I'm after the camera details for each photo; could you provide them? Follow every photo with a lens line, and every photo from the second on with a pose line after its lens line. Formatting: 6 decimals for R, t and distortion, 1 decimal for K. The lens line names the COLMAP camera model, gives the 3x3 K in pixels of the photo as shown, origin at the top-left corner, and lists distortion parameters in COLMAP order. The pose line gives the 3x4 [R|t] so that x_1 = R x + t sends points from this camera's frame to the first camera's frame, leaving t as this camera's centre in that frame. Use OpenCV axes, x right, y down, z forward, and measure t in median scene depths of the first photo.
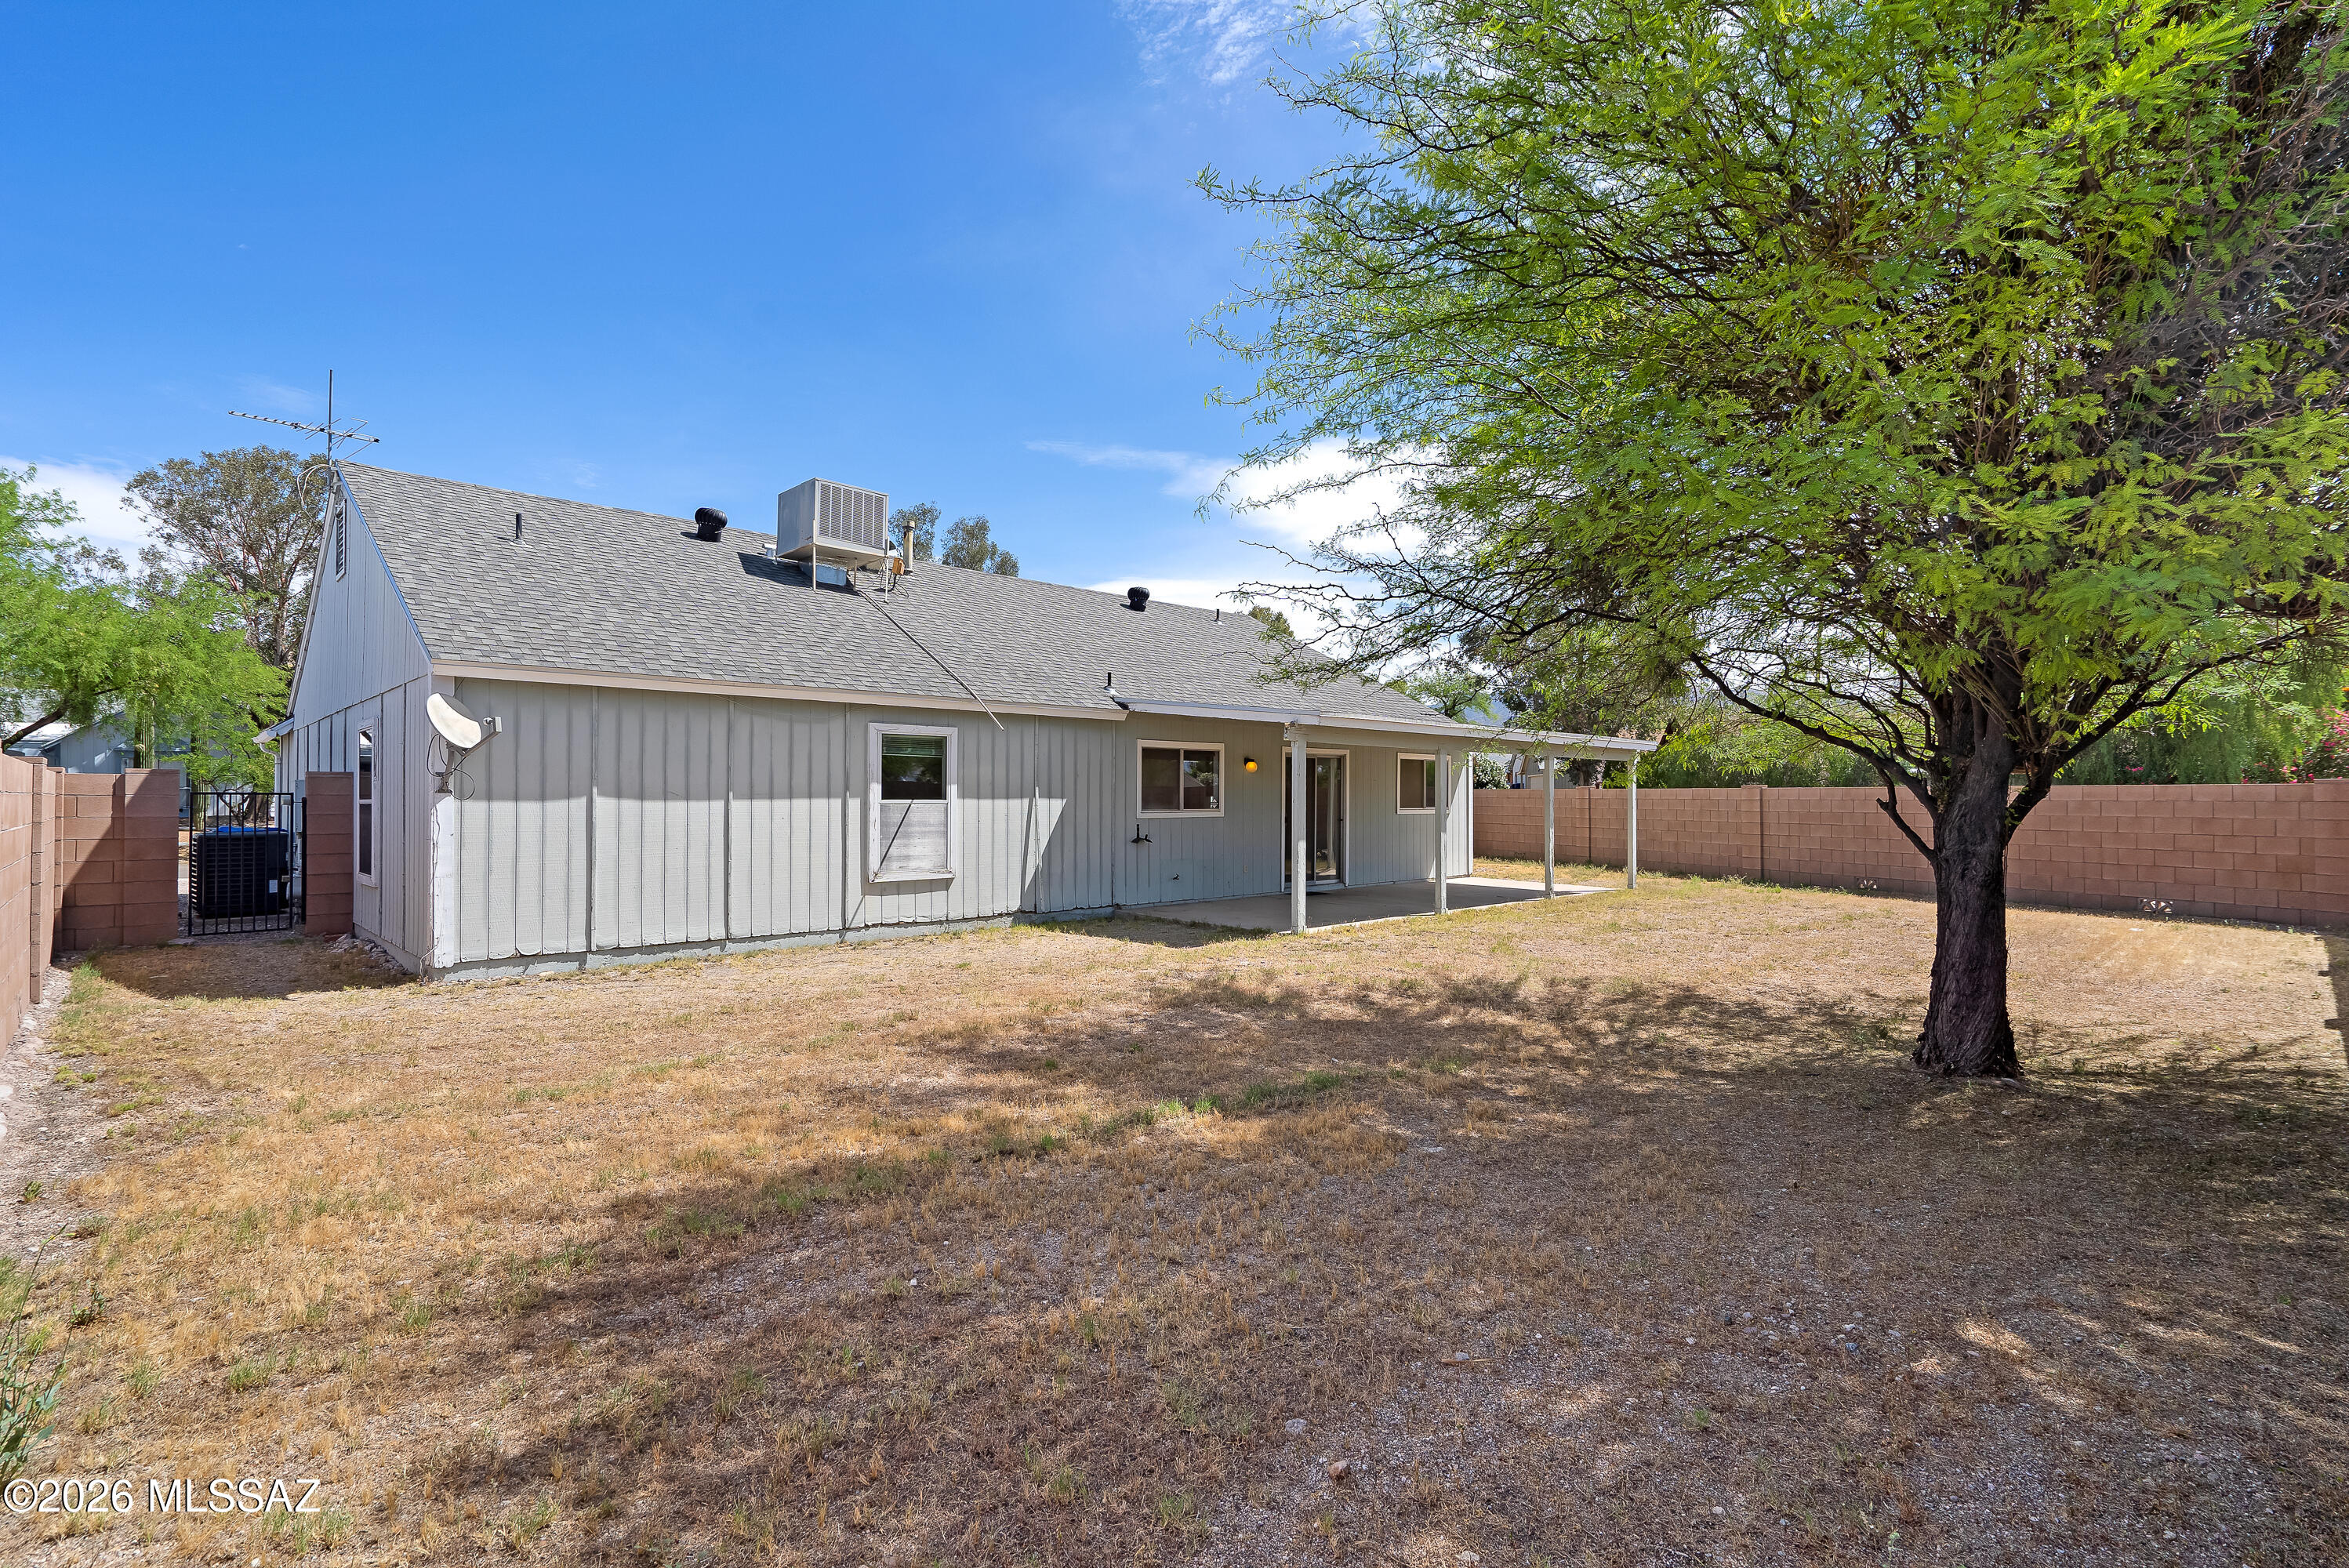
lens RADIAL K [[1072.9, 0, 1177.1], [0, 1072.9, 789.8], [0, 0, 1]] dist [-0.002578, 0.001260]
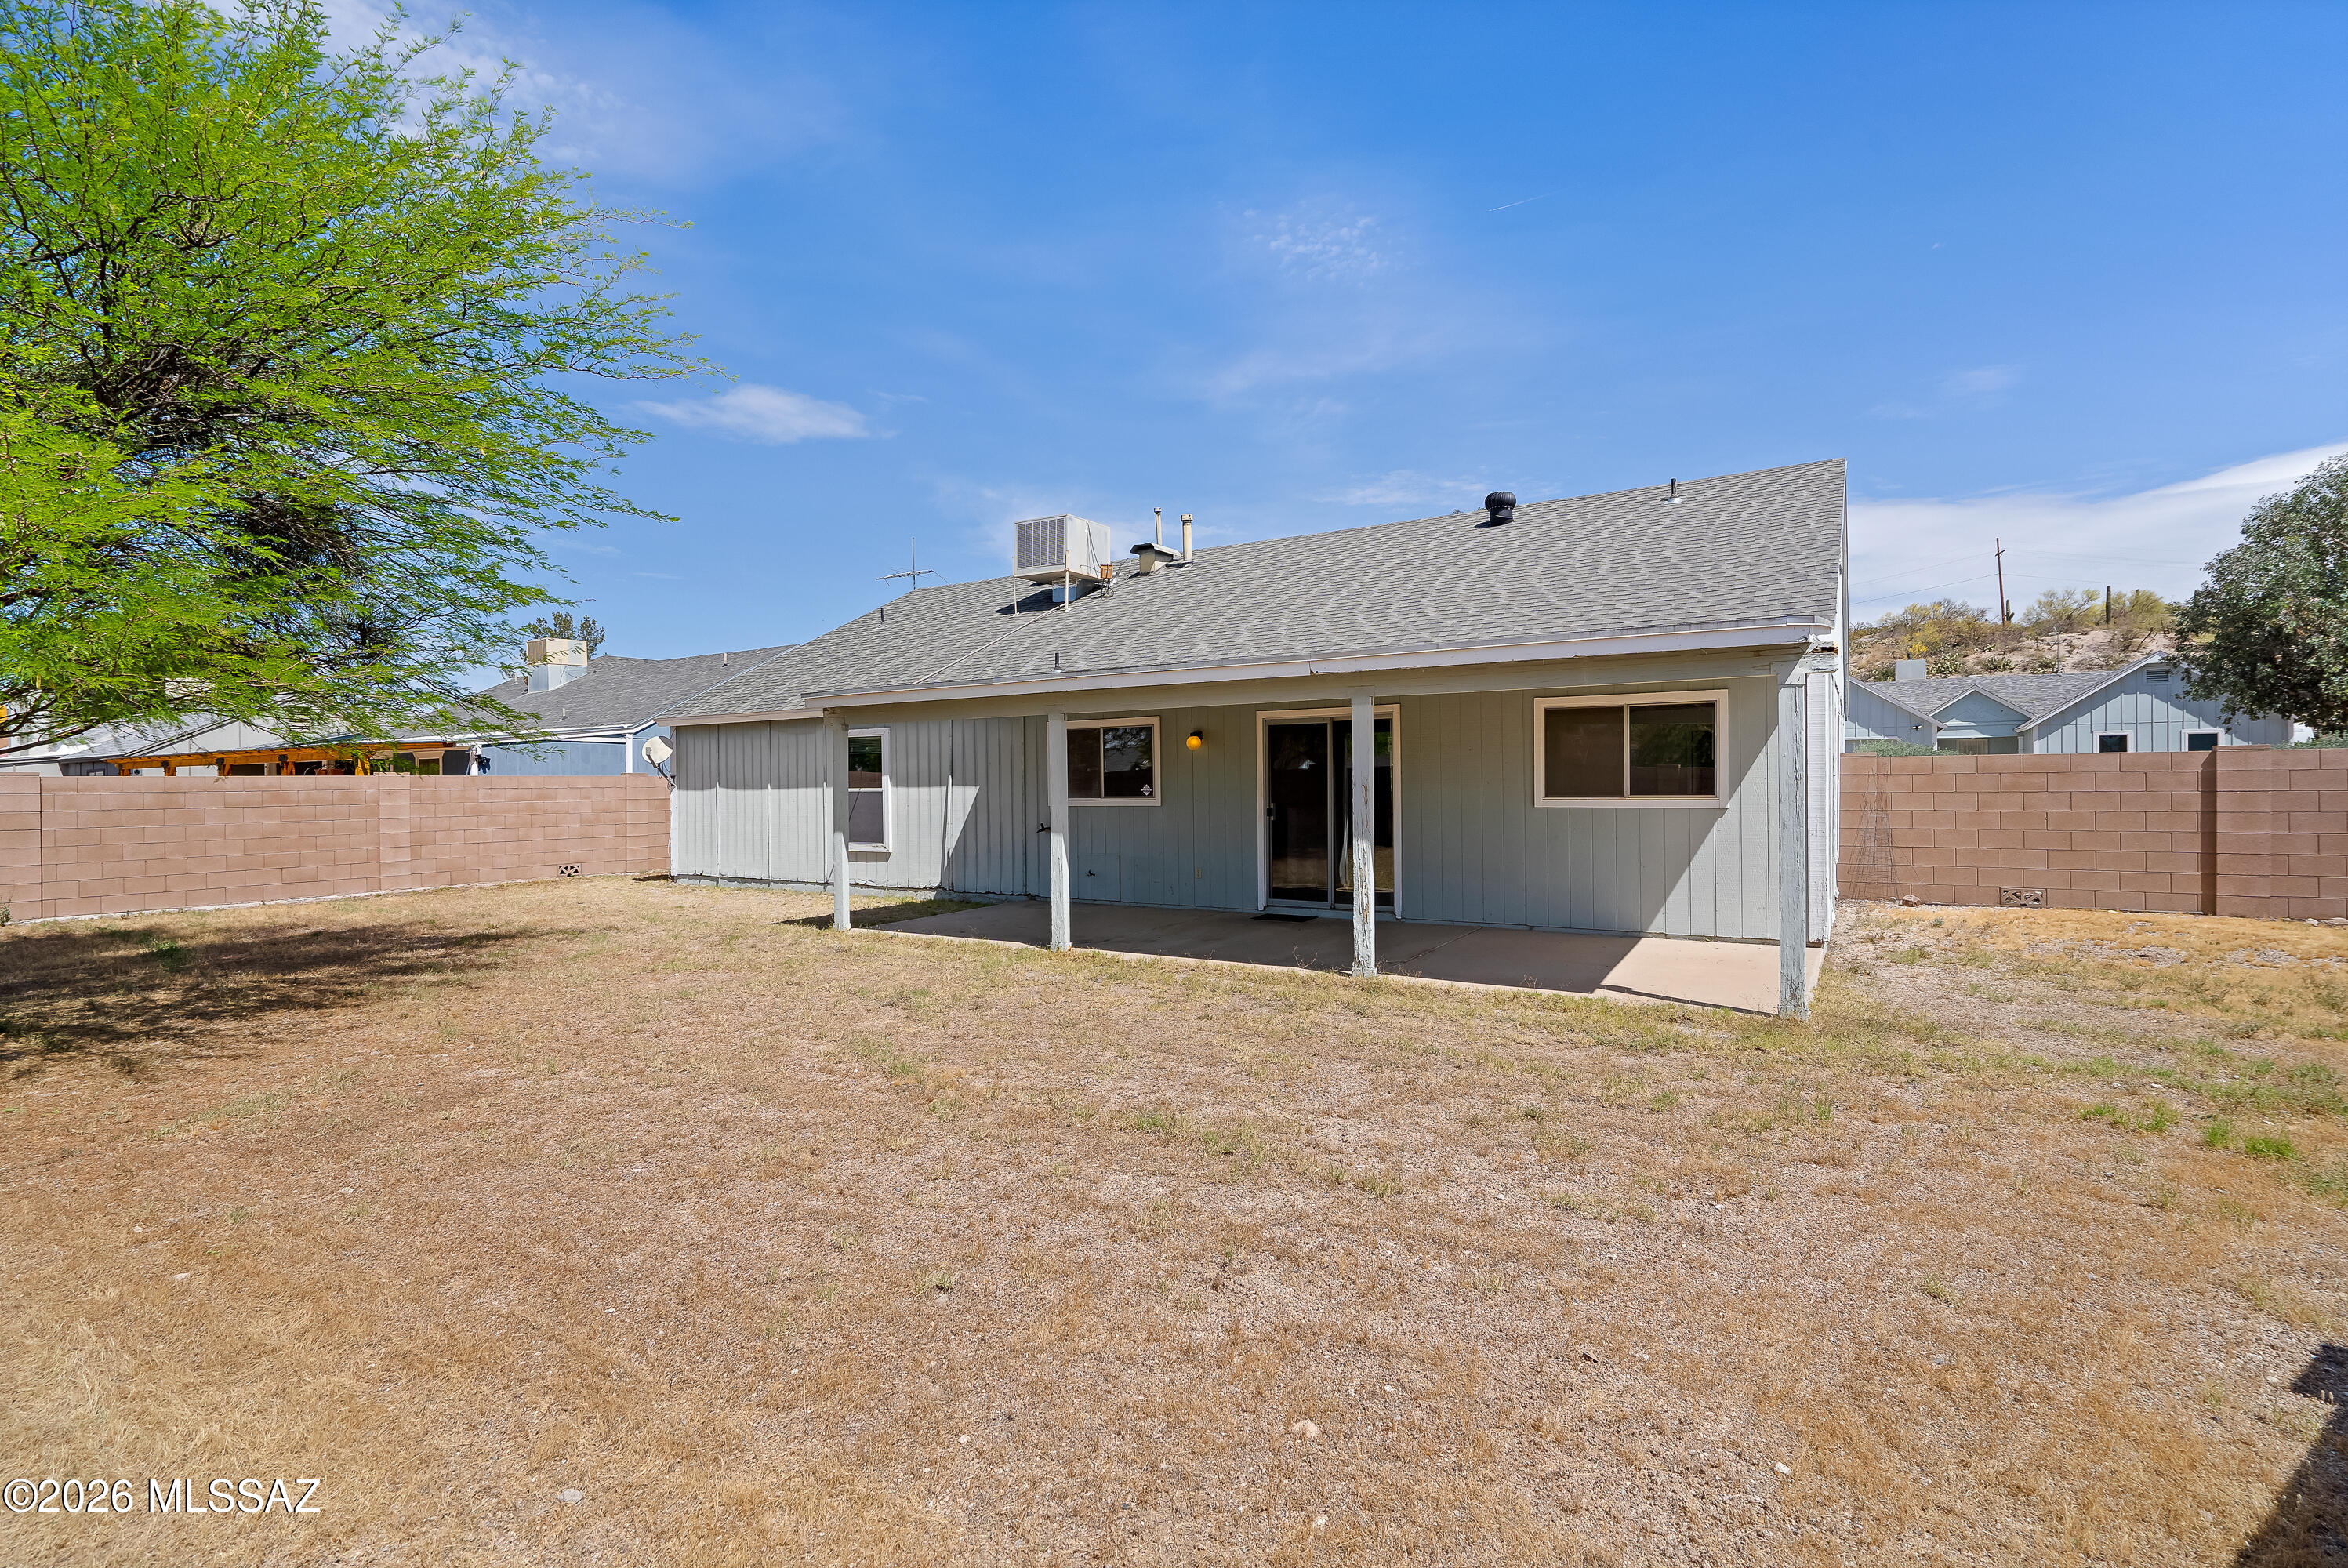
lens RADIAL K [[1072.5, 0, 1173.6], [0, 1072.5, 788.7], [0, 0, 1]] dist [-0.002578, 0.001260]
pose [[0.252709, 0.000974, -0.967542, 0.964387], [0.018028, 0.999821, 0.005715, 0.008258], [0.967374, -0.018887, 0.252646, 0.930084]]
